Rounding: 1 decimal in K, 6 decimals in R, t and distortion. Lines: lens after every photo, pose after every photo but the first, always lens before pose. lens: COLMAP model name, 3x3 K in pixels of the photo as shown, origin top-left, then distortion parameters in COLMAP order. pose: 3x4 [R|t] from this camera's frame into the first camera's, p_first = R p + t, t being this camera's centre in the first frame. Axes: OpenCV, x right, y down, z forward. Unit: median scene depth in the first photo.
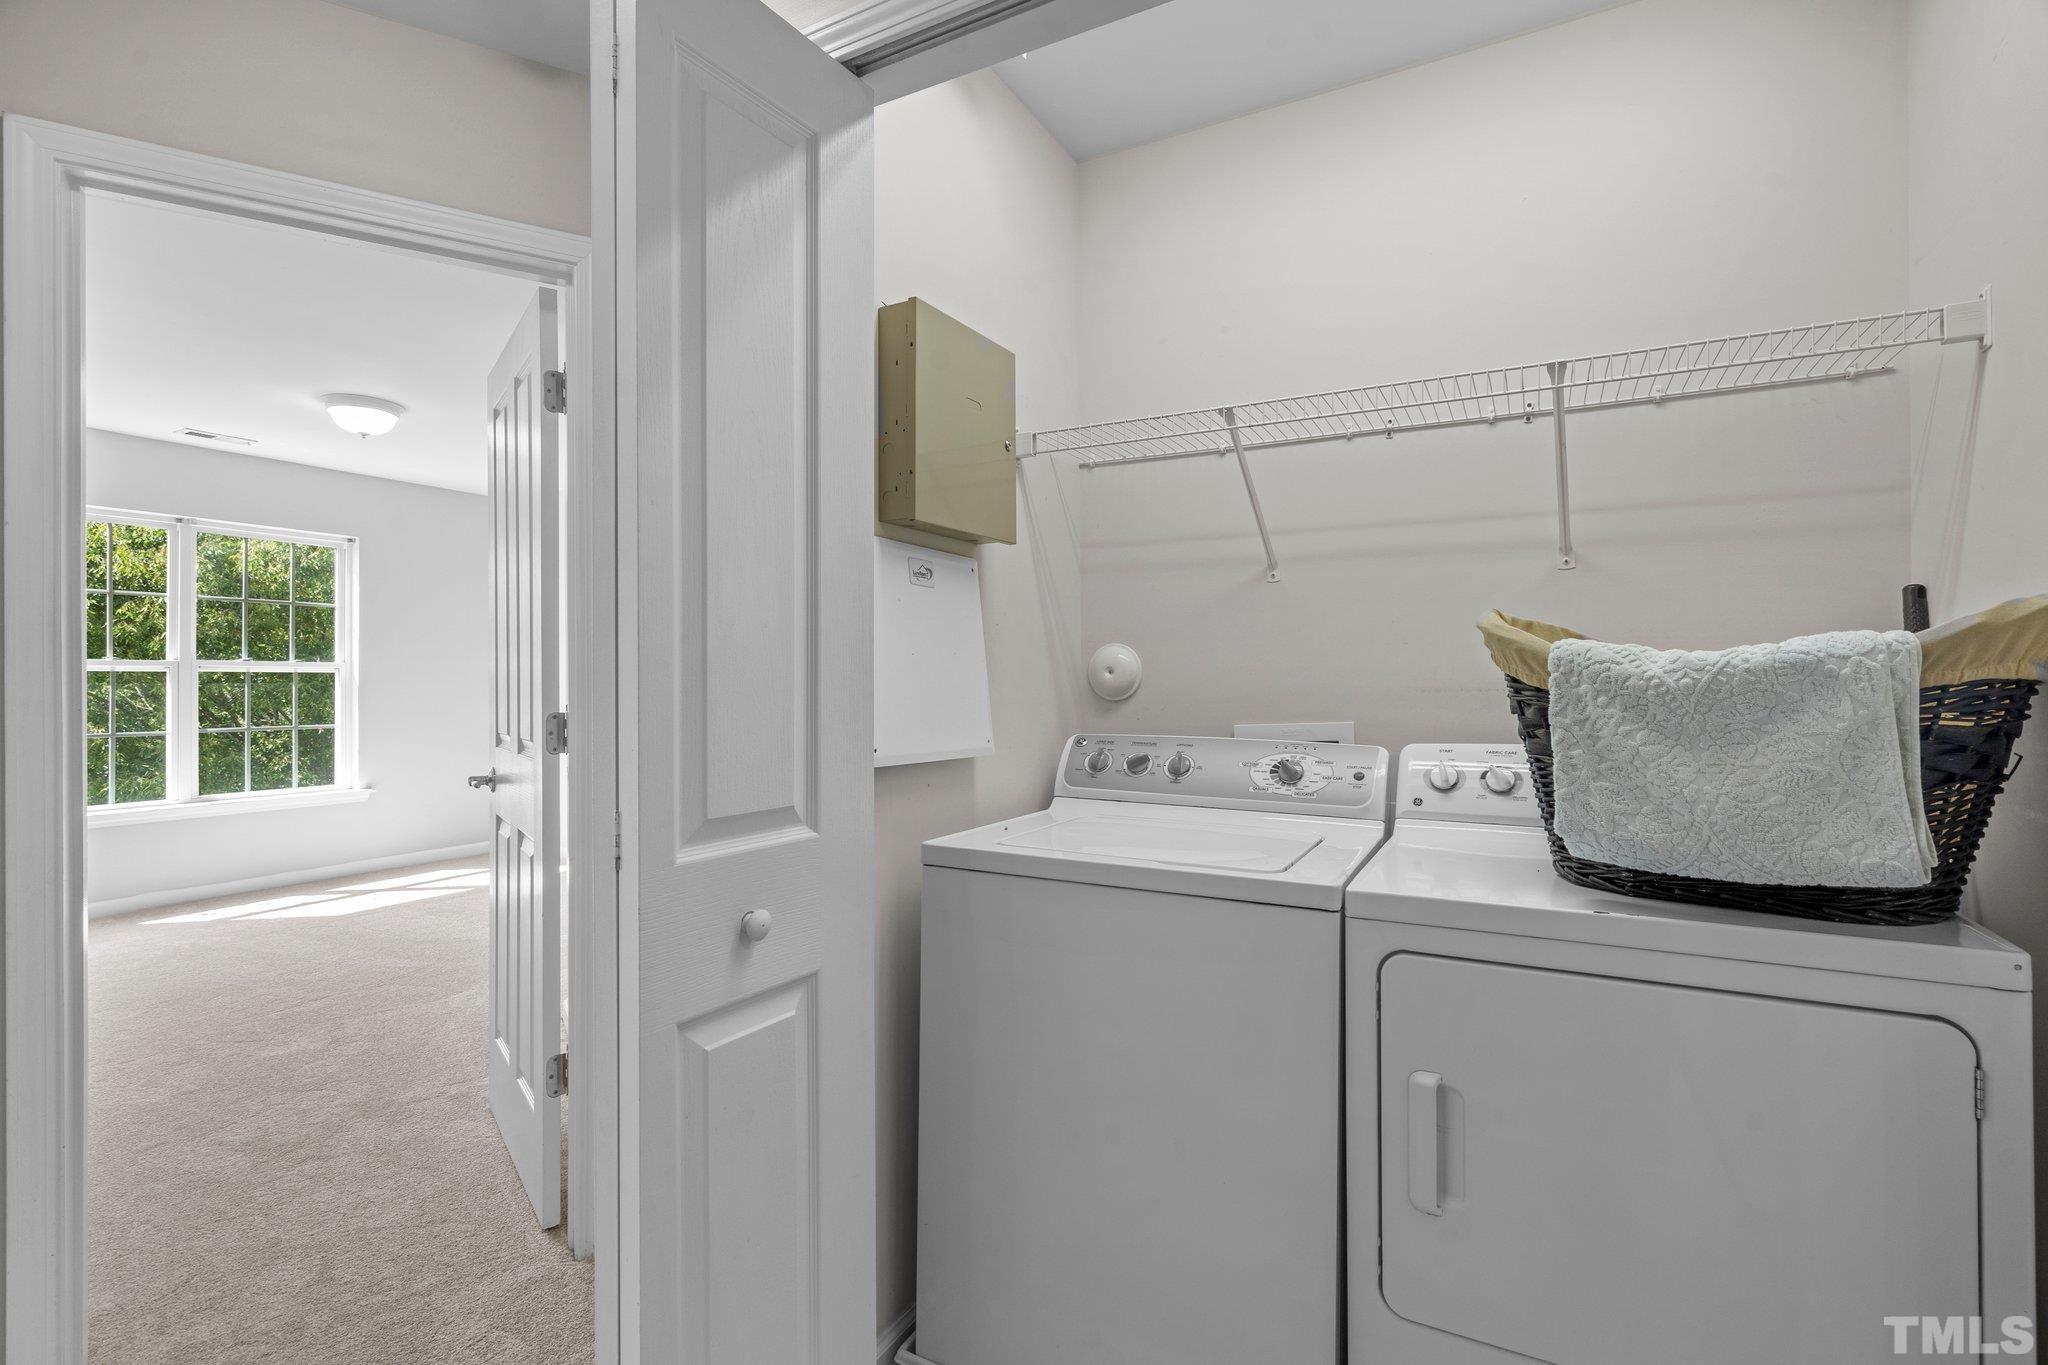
lens RADIAL K [[934.7, 0, 1030.7], [0, 934.7, 677.7], [0, 0, 1]] dist [-0.004163, 0.001586]
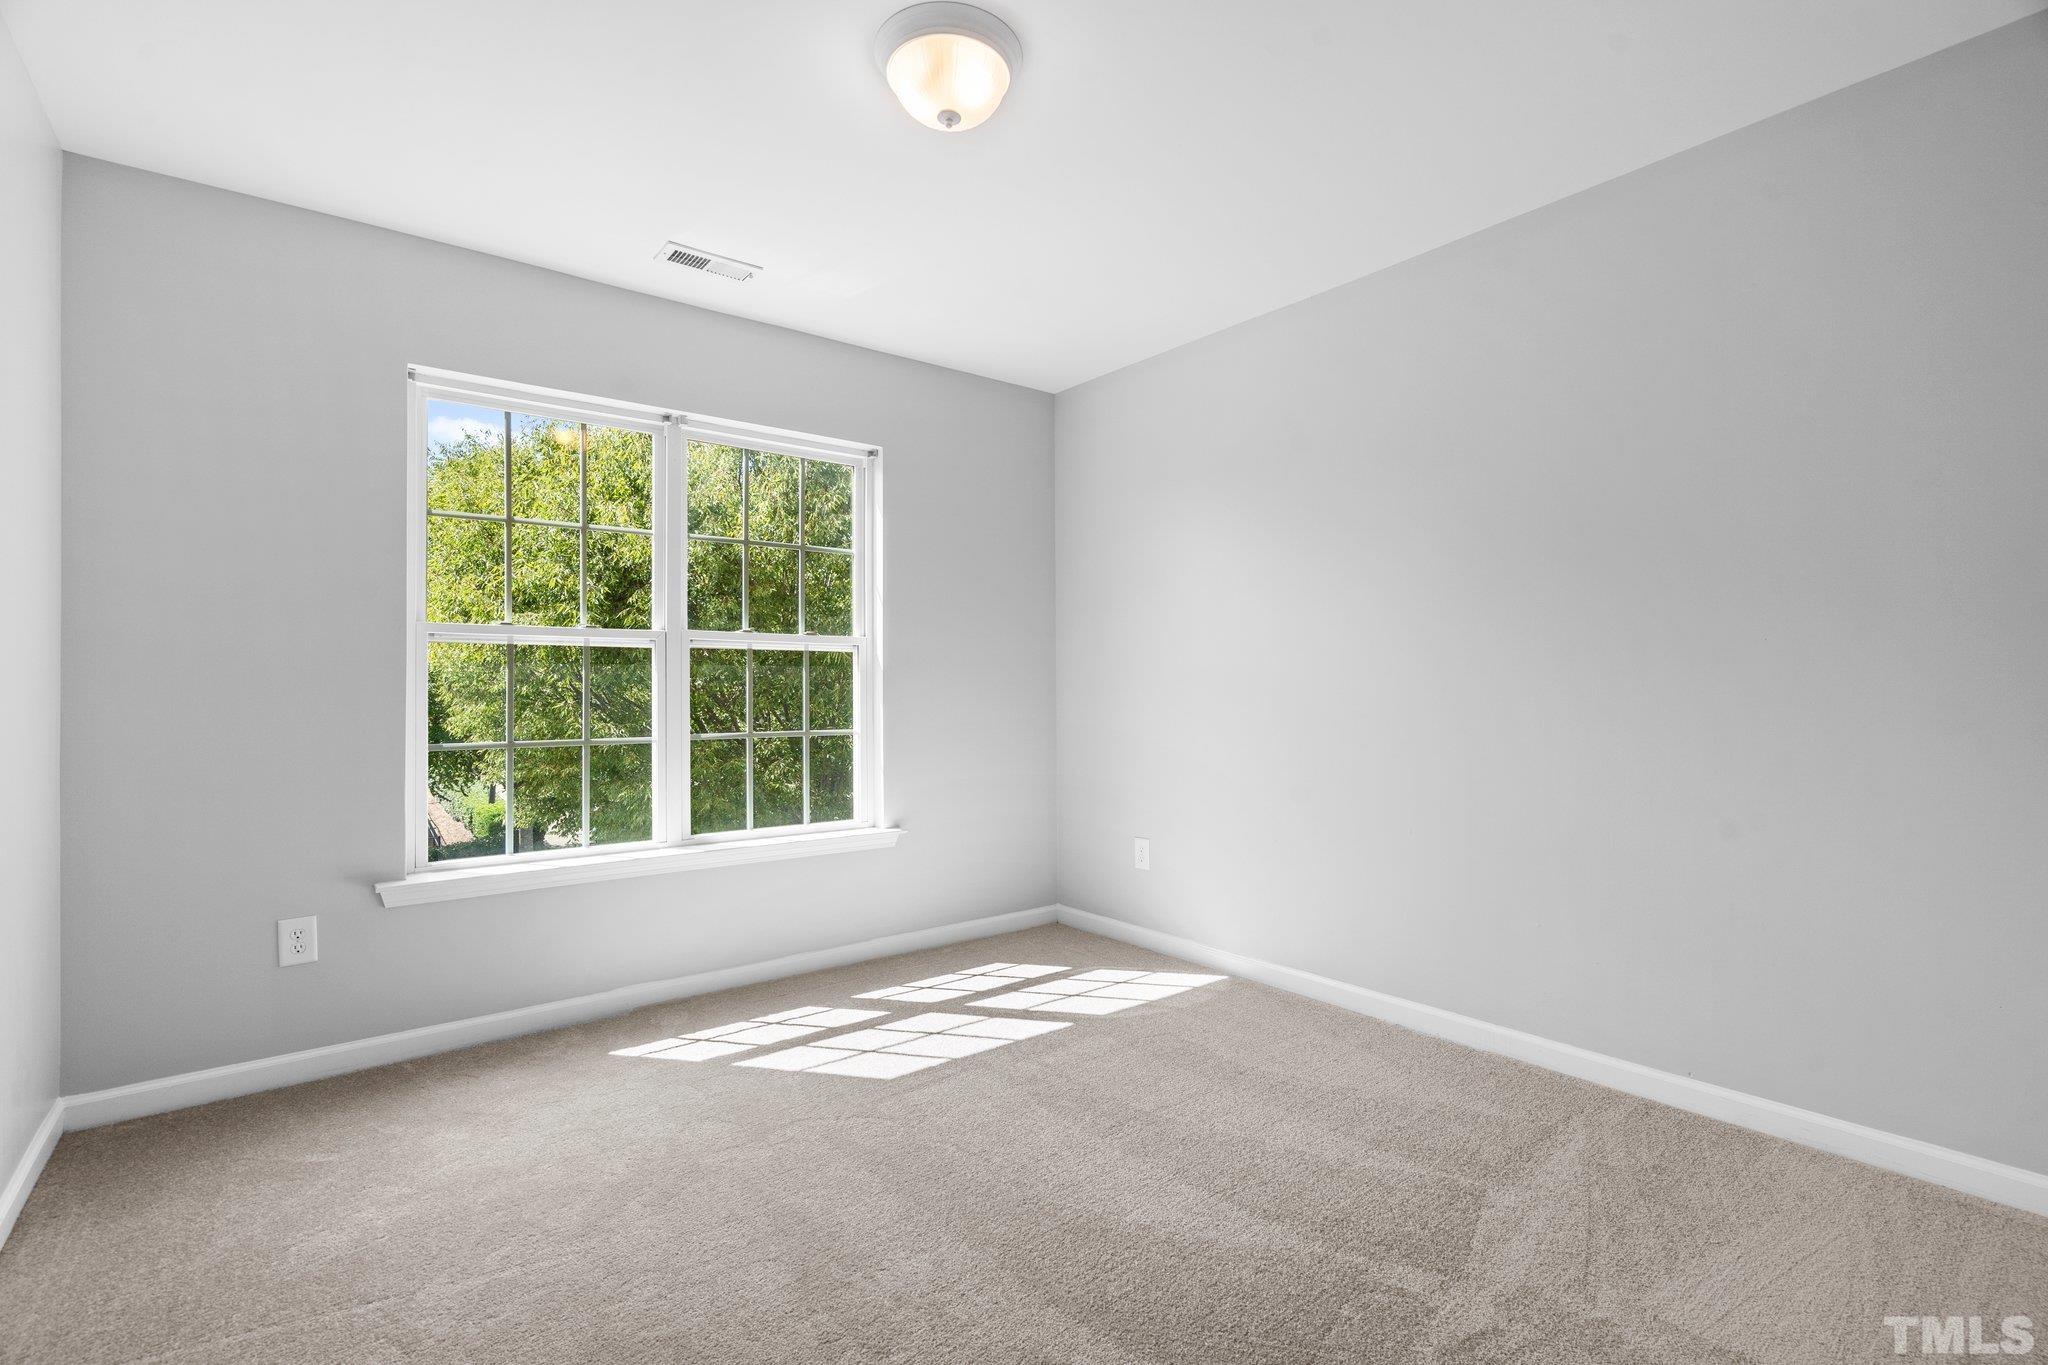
lens RADIAL K [[934.7, 0, 1017.4], [0, 934.7, 686.1], [0, 0, 1]] dist [-0.004163, 0.001586]
pose [[0.915809, -0.007819, -0.401539, -0.380540], [0.006043, 0.999966, -0.005687, 0.023966], [0.401569, 0.002782, 0.915824, 0.447144]]
